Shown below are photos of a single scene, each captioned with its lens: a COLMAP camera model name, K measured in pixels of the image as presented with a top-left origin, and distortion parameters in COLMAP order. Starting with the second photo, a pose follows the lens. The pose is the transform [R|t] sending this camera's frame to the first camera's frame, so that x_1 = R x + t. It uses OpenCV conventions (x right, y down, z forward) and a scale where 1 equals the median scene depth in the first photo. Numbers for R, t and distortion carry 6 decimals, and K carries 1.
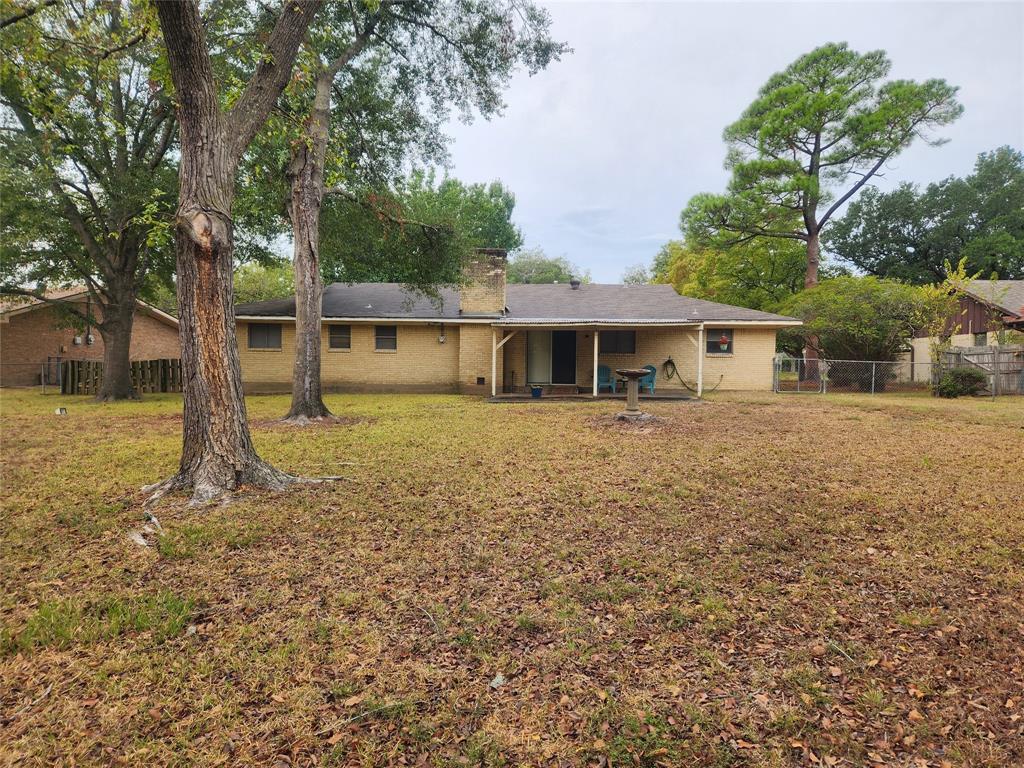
lens RADIAL K [[718.0, 0, 532.7], [0, 718.0, 369.0], [0, 0, 1]] dist [0.094355, -0.107972]
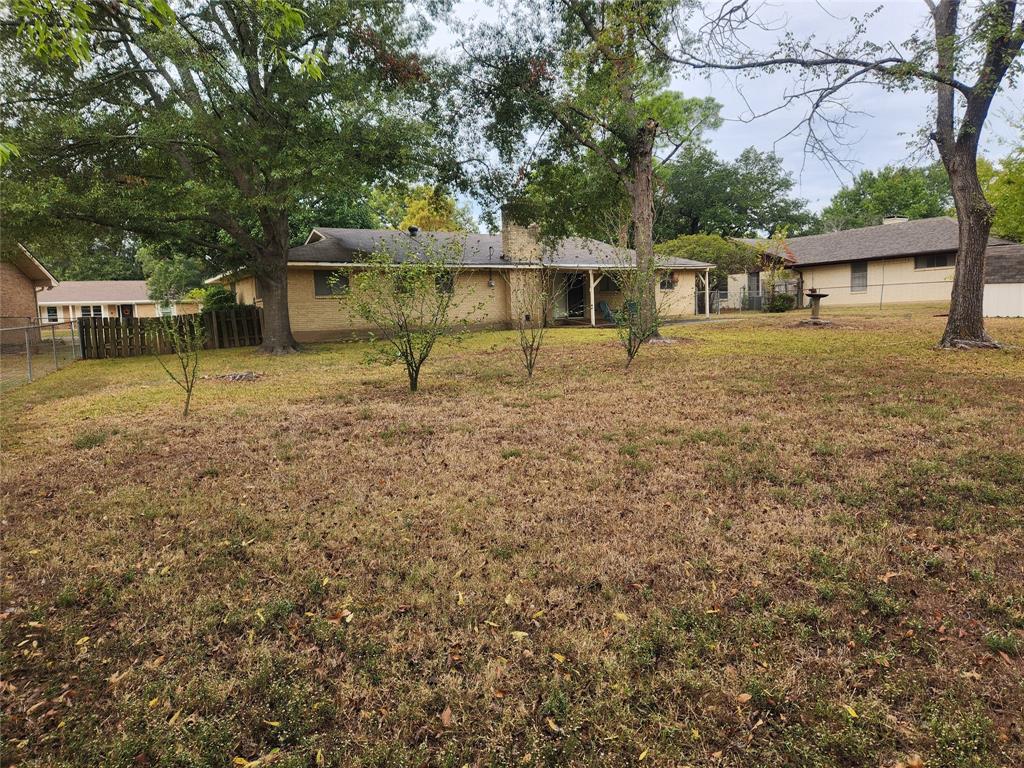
lens RADIAL K [[718.0, 0, 532.7], [0, 718.0, 369.0], [0, 0, 1]] dist [0.094355, -0.107972]
pose [[0.790859, -0.091331, 0.605145, -0.772263], [0.041544, 0.994533, 0.095805, -0.012103], [-0.610586, -0.050628, 0.790330, 0.046347]]
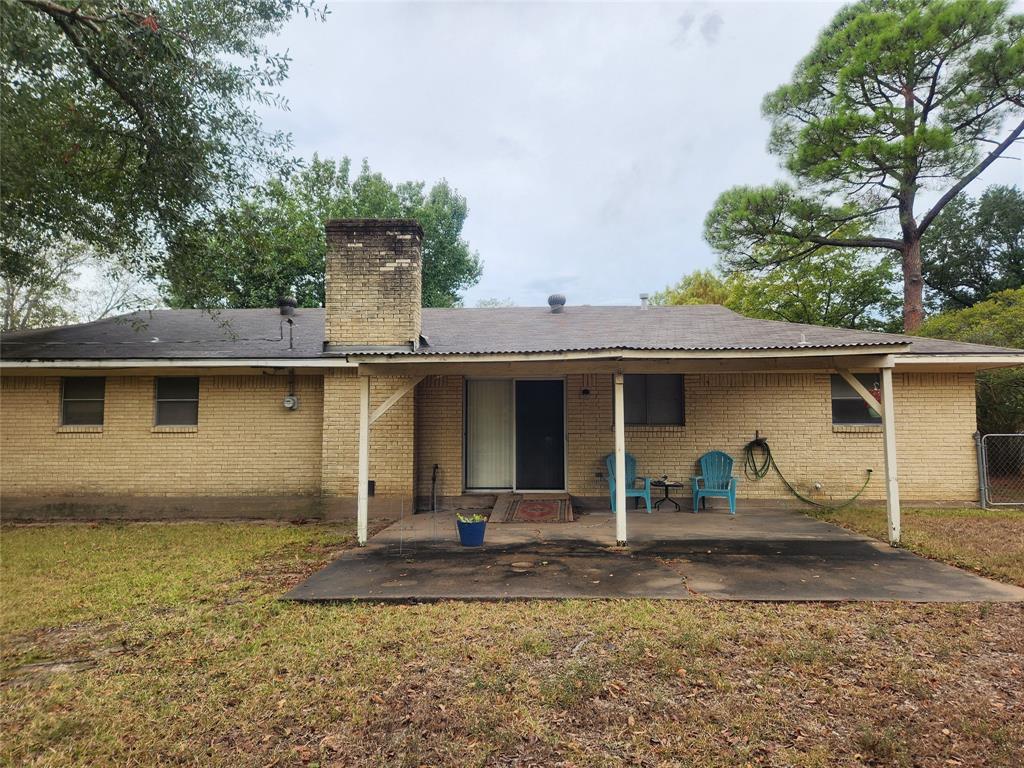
lens RADIAL K [[718.0, 0, 532.7], [0, 718.0, 369.0], [0, 0, 1]] dist [0.094355, -0.107972]
pose [[0.999314, -0.011555, 0.035172, 0.021771], [0.014750, 0.995652, -0.091981, -0.016129], [-0.033956, 0.092437, 0.995139, 0.497277]]
